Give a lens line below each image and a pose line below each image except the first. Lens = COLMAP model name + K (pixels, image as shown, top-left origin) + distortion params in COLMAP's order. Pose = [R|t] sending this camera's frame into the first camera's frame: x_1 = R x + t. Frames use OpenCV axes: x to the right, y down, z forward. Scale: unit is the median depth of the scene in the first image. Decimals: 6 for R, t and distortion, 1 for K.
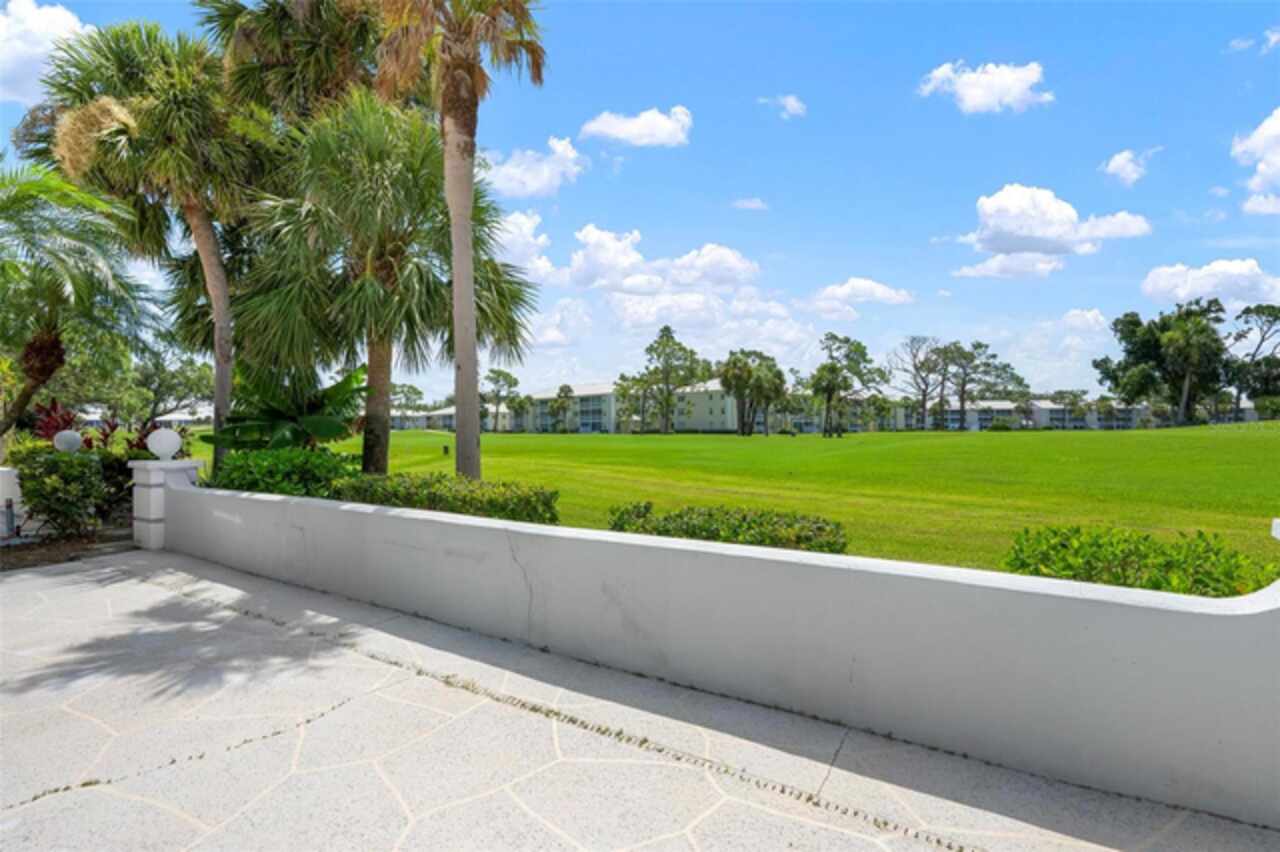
lens RADIAL K [[631.9, 0, 637.3], [0, 631.9, 425.9], [0, 0, 1]] dist [0.000589, -0.000353]
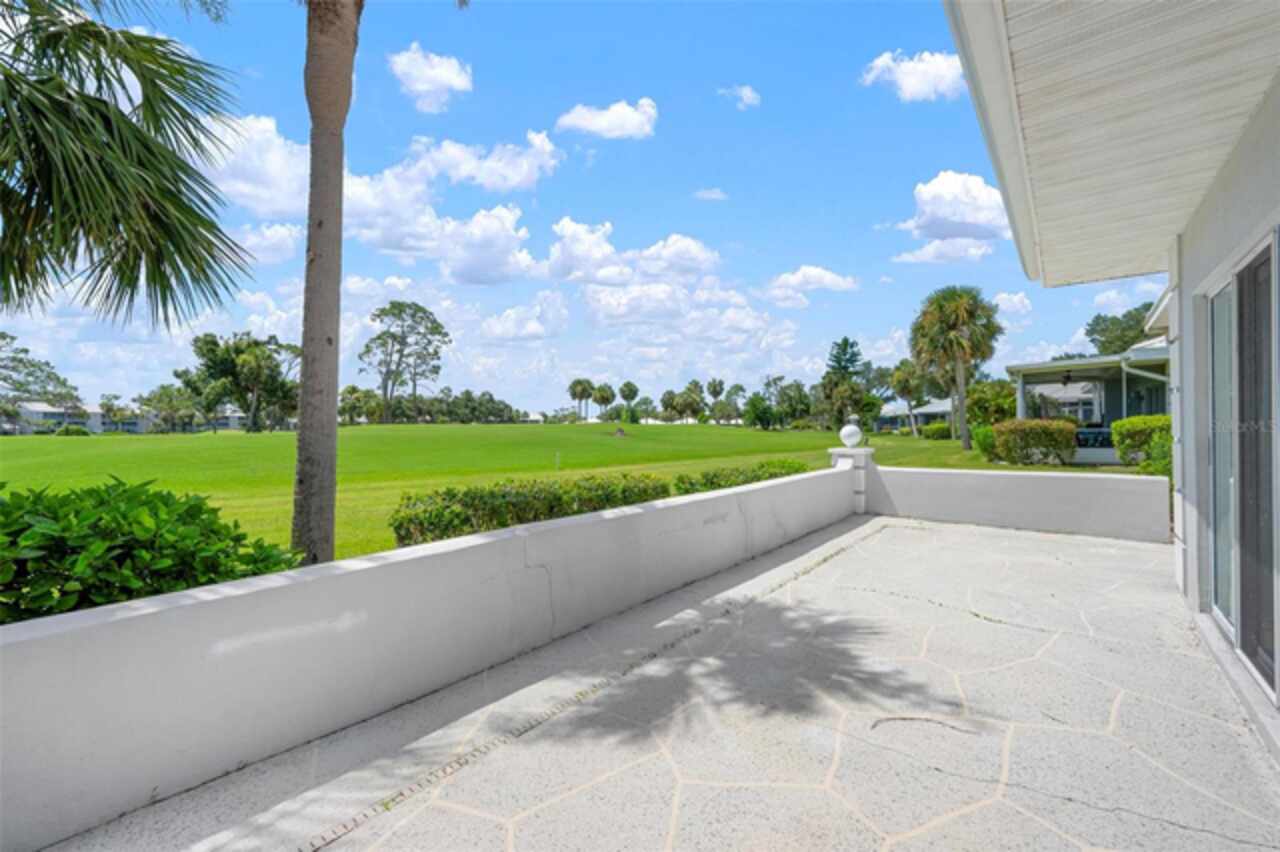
lens RADIAL K [[543.4, 0, 638.0], [0, 543.4, 418.8], [0, 0, 1]] dist [0.004300, -0.000340]
pose [[0.078276, 0.017306, 0.996781, -1.378202], [0.003652, 0.999838, -0.017646, 0.006269], [-0.996925, 0.005022, 0.078200, 1.009447]]
